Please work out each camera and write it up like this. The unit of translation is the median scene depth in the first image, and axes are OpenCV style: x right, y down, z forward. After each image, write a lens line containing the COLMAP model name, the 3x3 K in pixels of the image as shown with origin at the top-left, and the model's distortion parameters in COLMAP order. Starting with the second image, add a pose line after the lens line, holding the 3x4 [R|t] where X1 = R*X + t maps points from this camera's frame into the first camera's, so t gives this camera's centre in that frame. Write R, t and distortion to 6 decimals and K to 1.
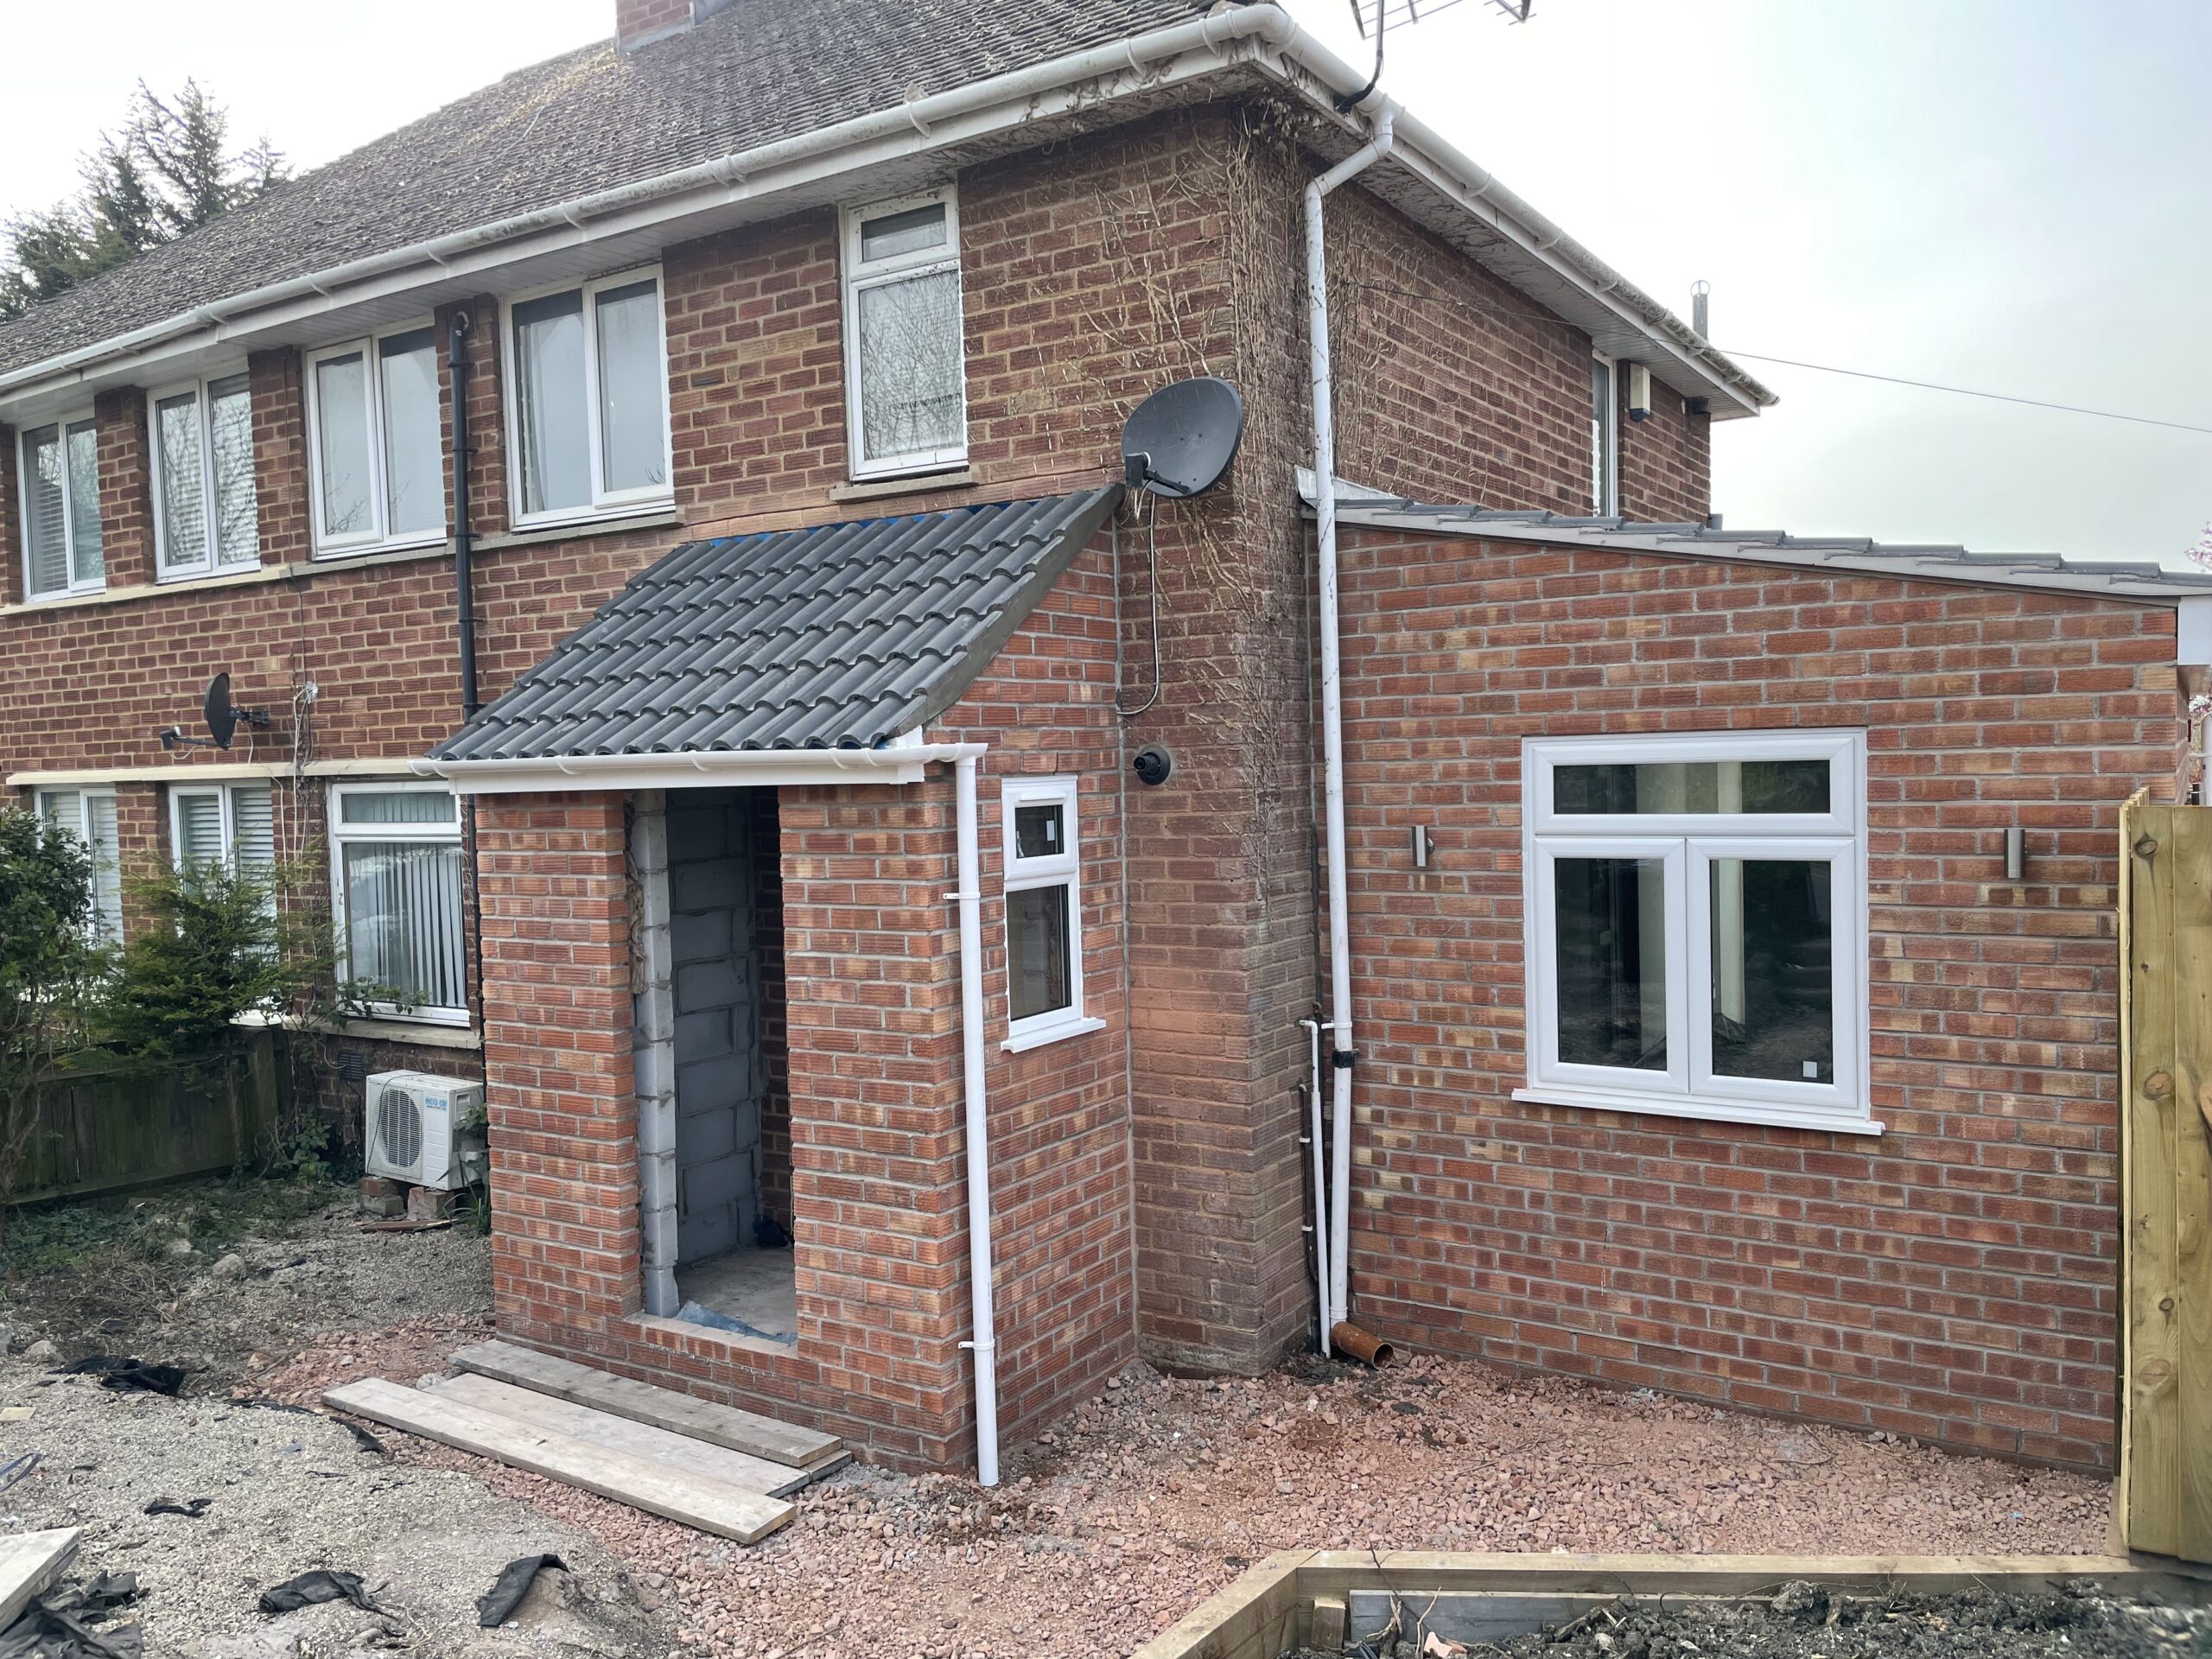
lens RADIAL K [[1670.2, 0, 1105.1], [0, 1670.2, 833.4], [0, 0, 1]] dist [0.031921, -0.007667]
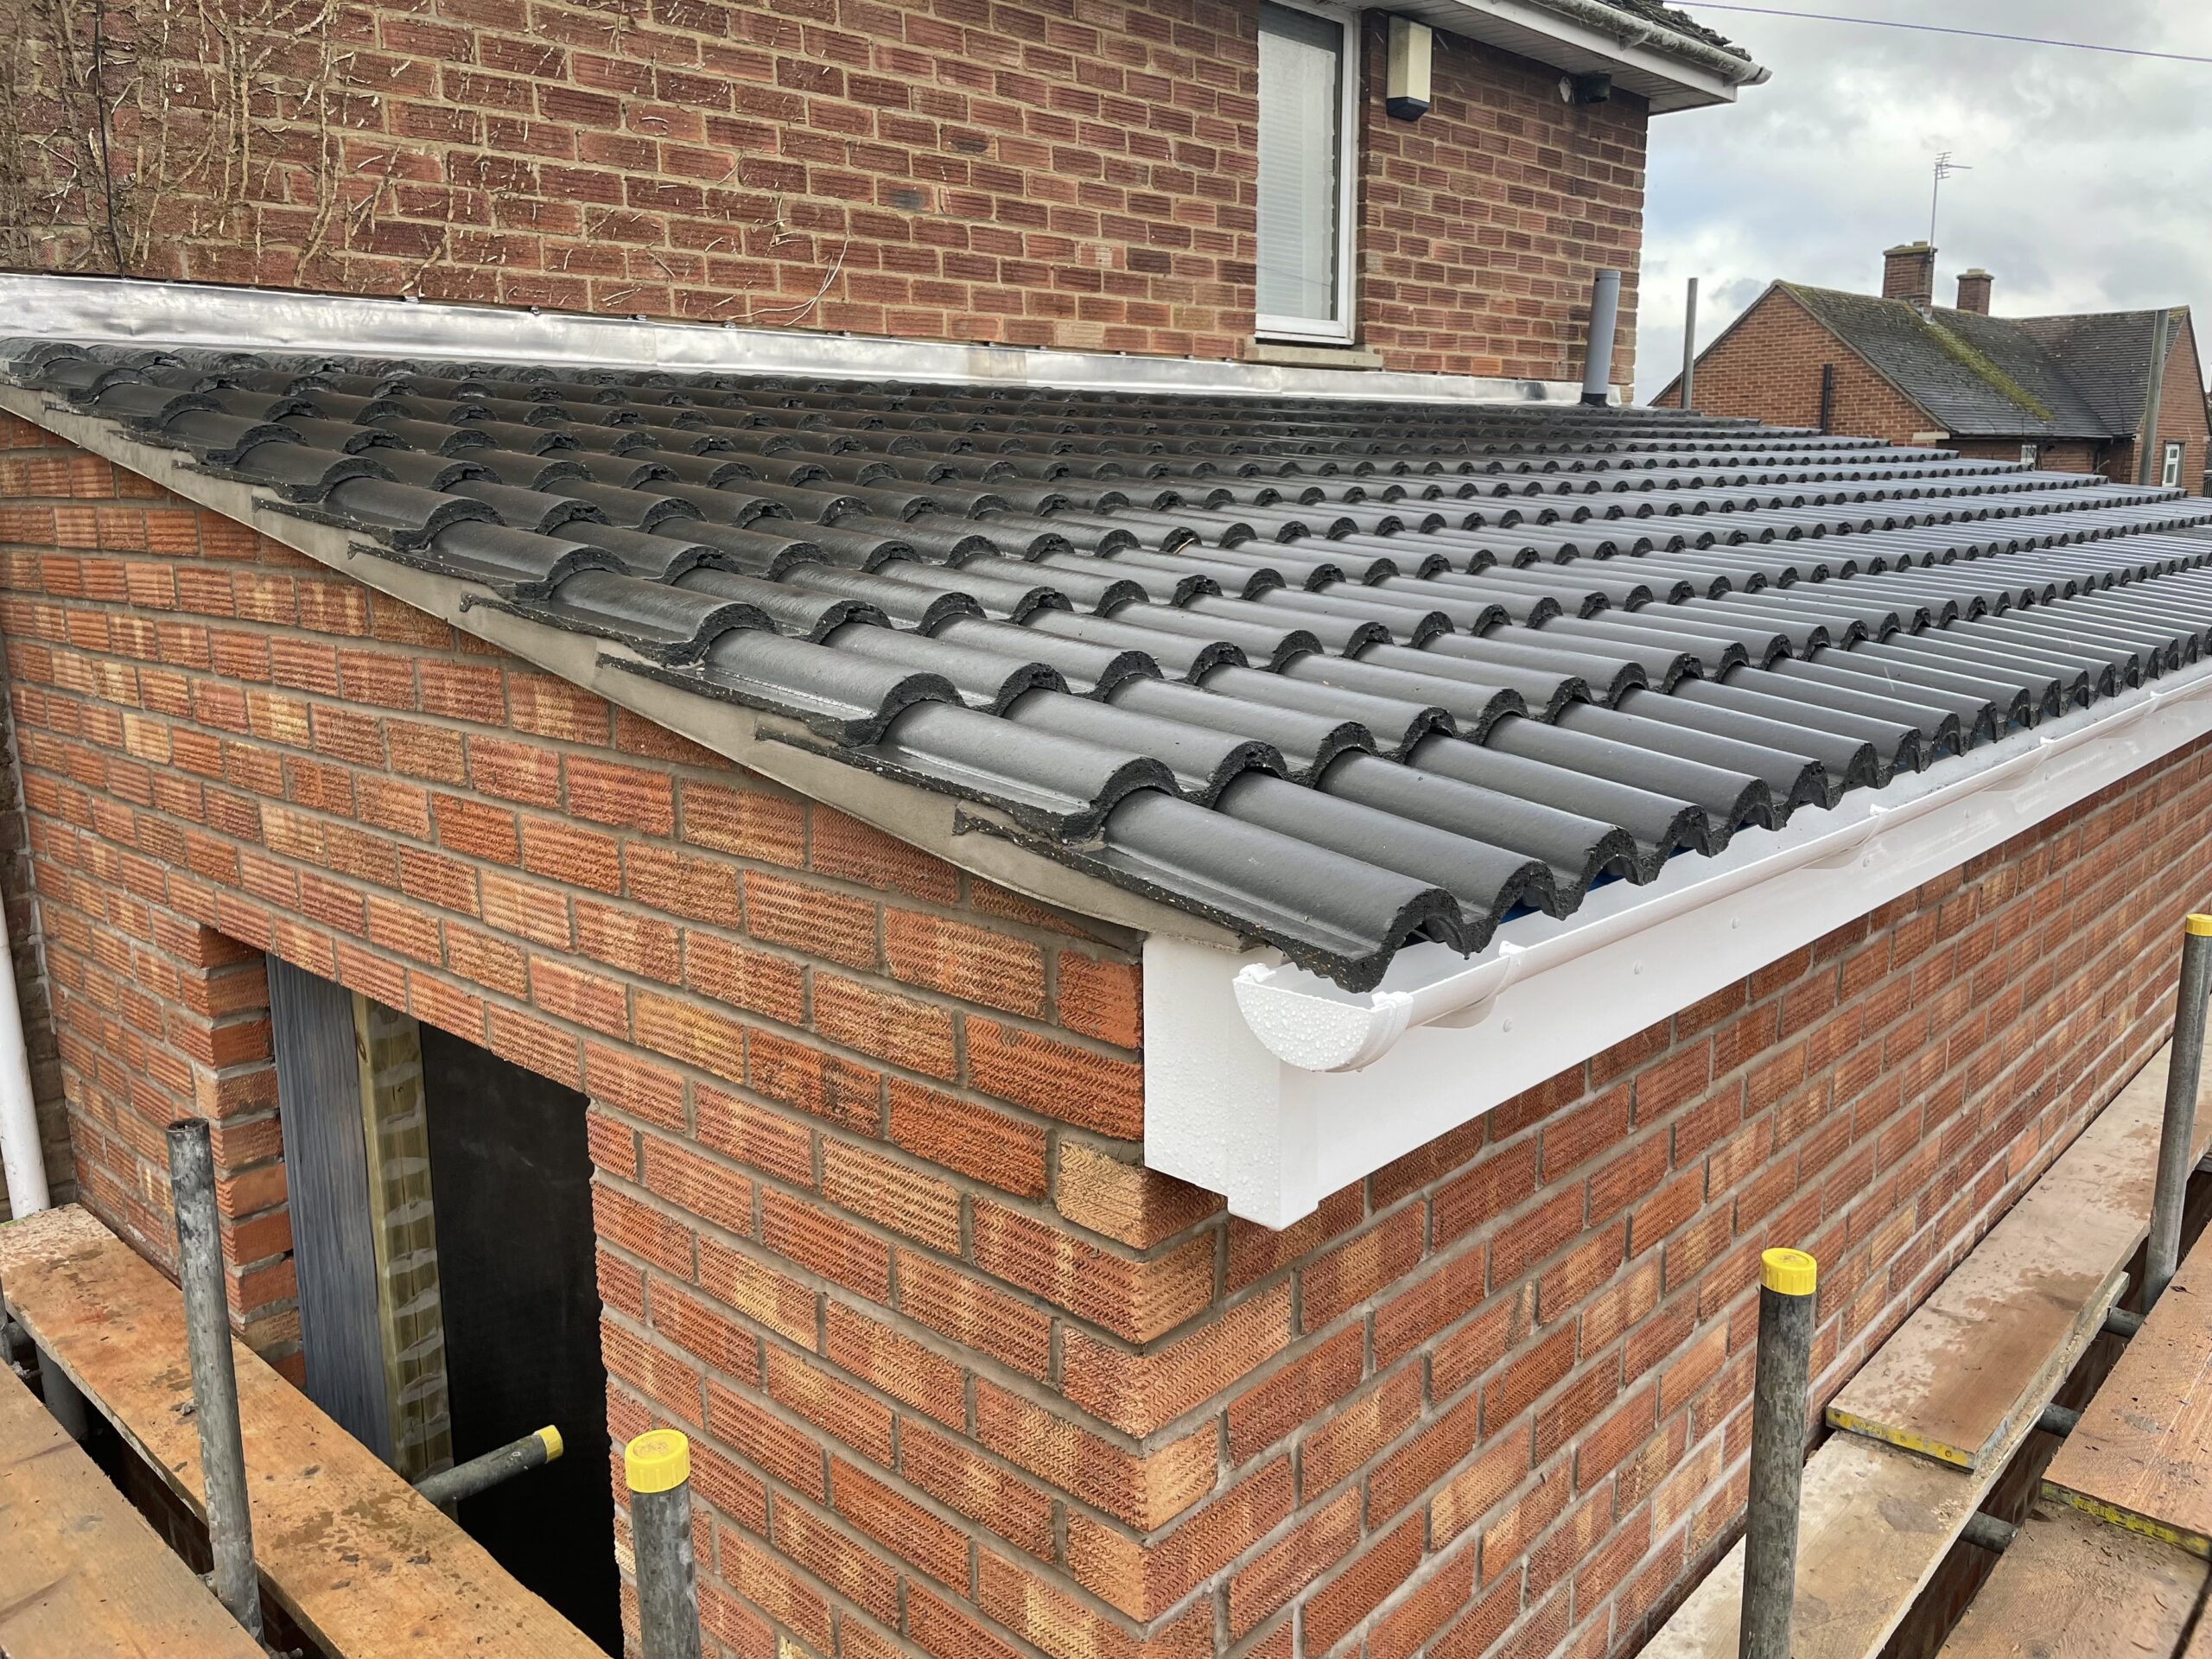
lens RADIAL K [[1670.2, 0, 1104.5], [0, 1670.2, 827.7], [0, 0, 1]] dist [0.031921, -0.007667]
pose [[0.986008, 0.048902, -0.159363, 0.322208], [-0.022683, 0.986470, 0.162365, -0.093319], [0.165147, -0.156478, 0.973777, 0.365438]]
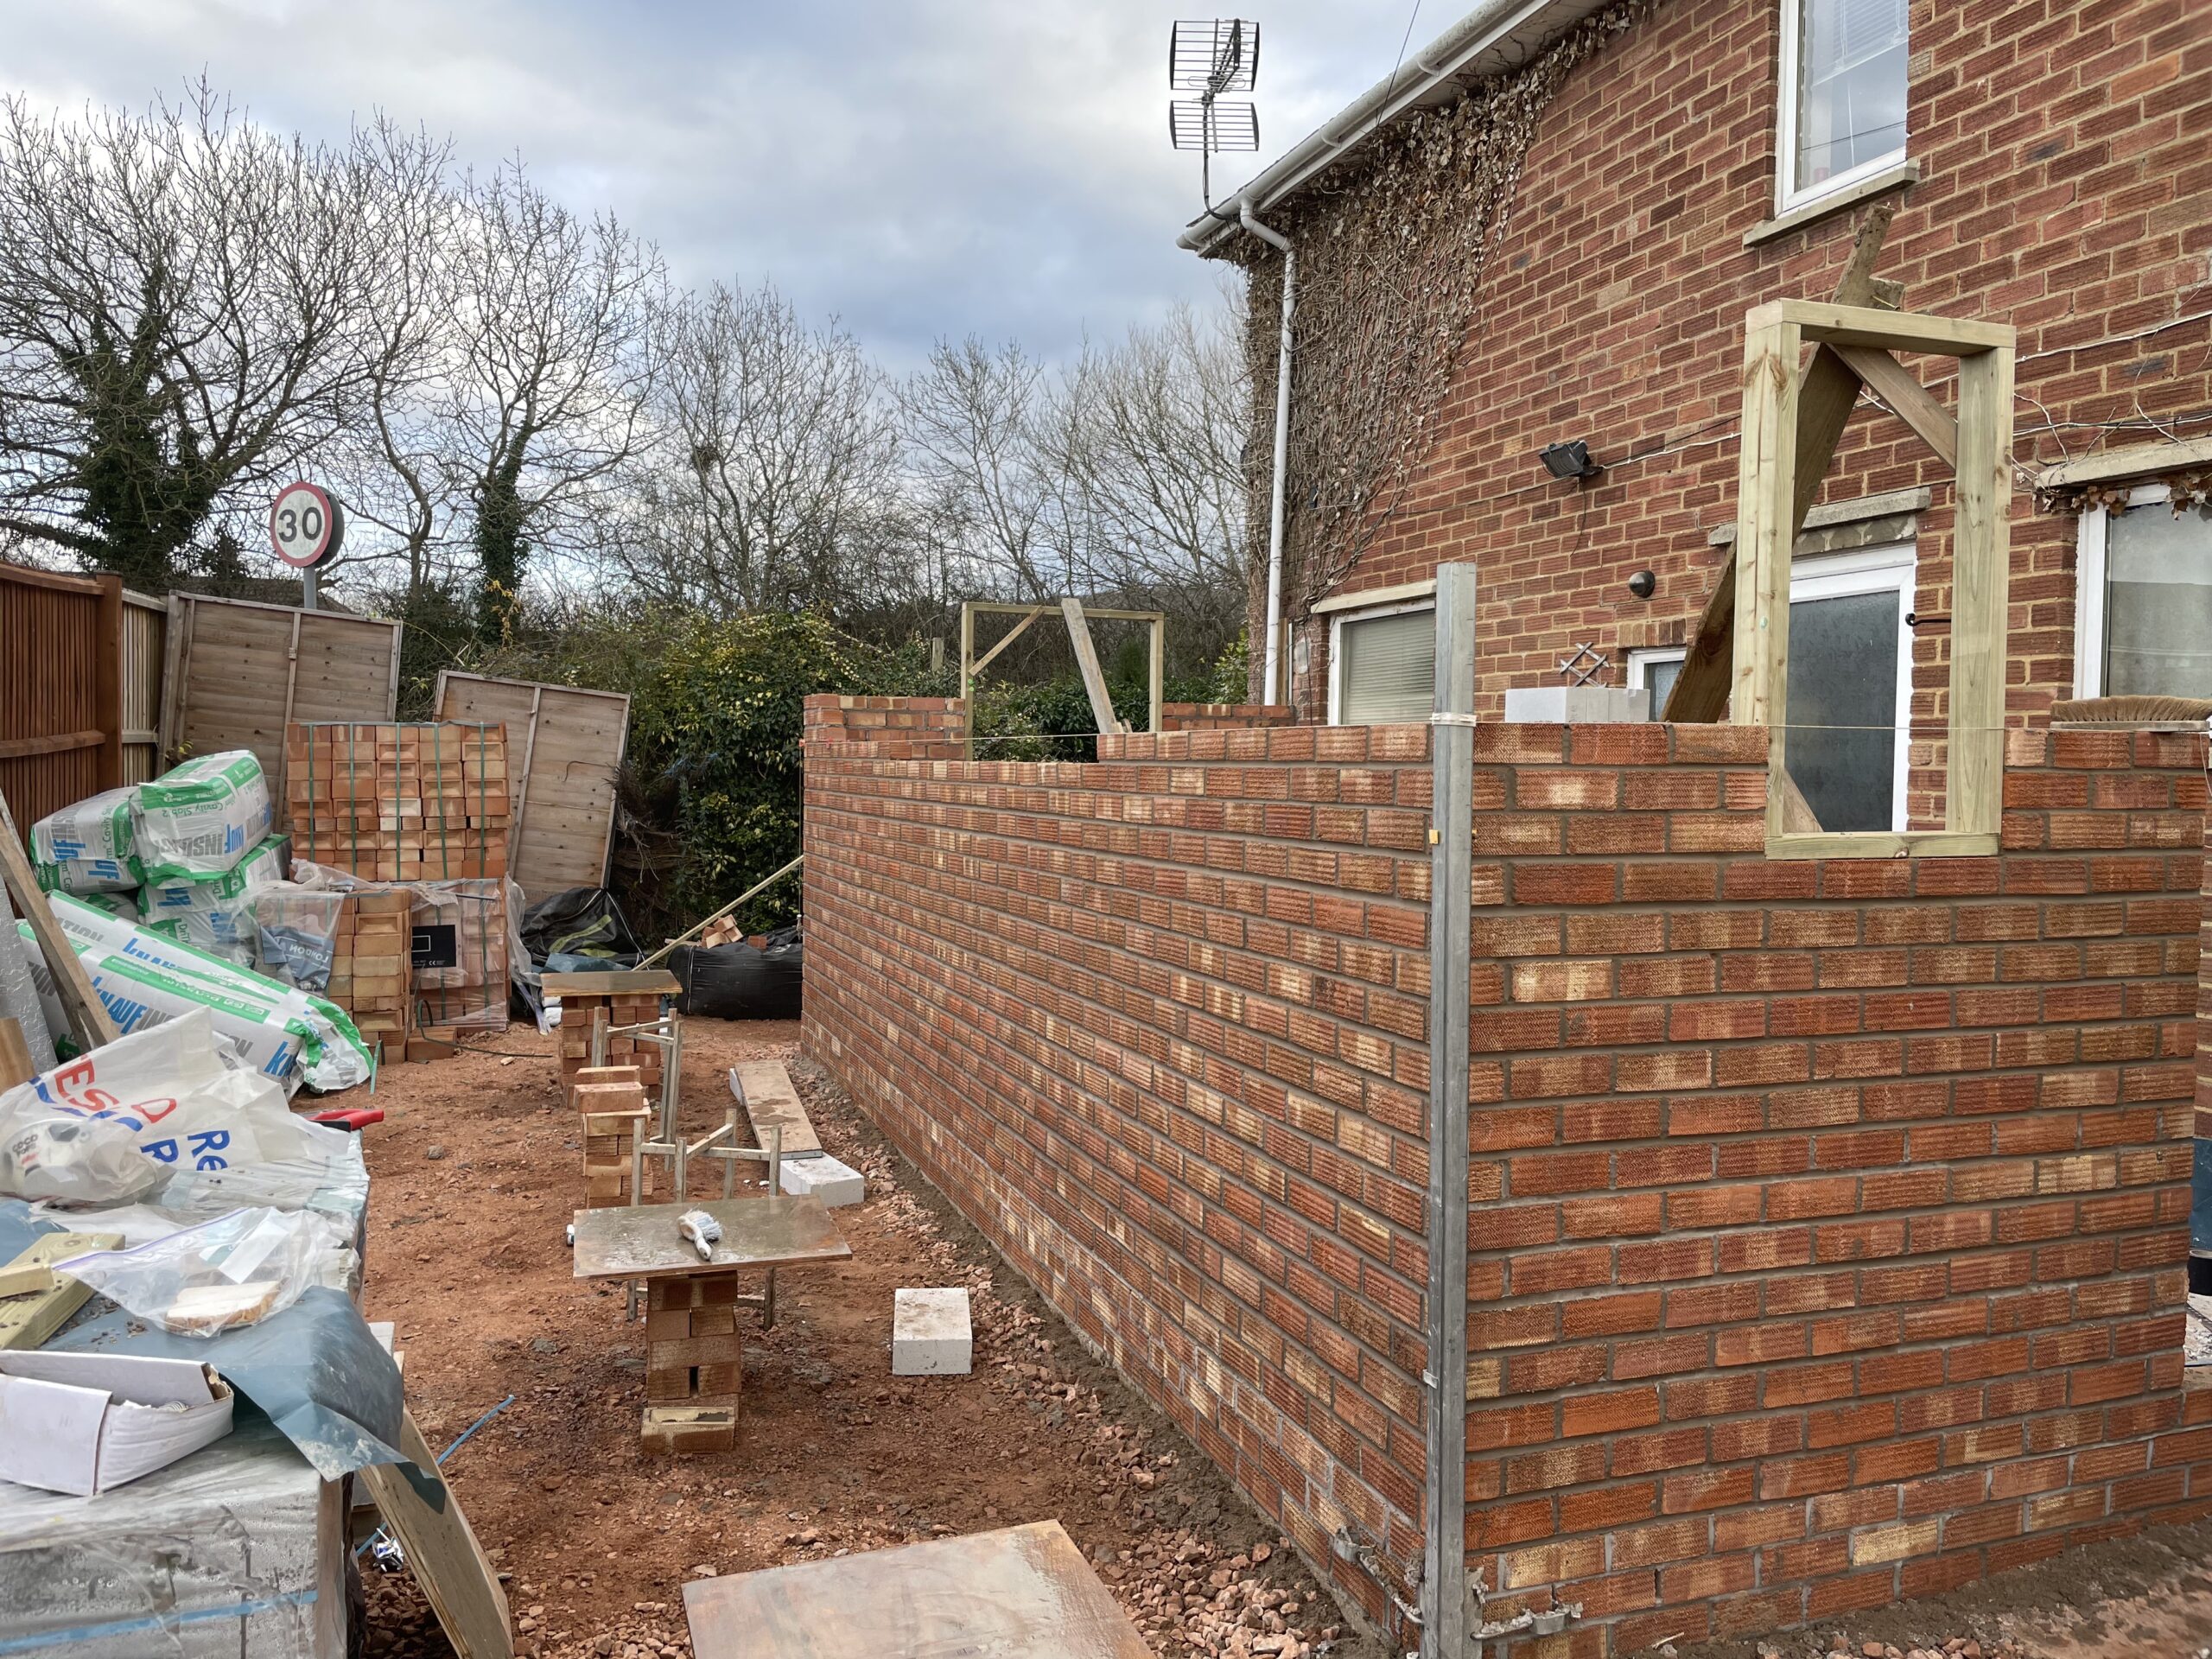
lens RADIAL K [[1670.2, 0, 1105.3], [0, 1670.2, 825.8], [0, 0, 1]] dist [0.031921, -0.007667]
pose [[-0.597222, 0.063815, -0.799533, 0.905955], [-0.019489, 0.995381, 0.094004, -0.002908], [0.801839, 0.071724, -0.593220, 1.121526]]
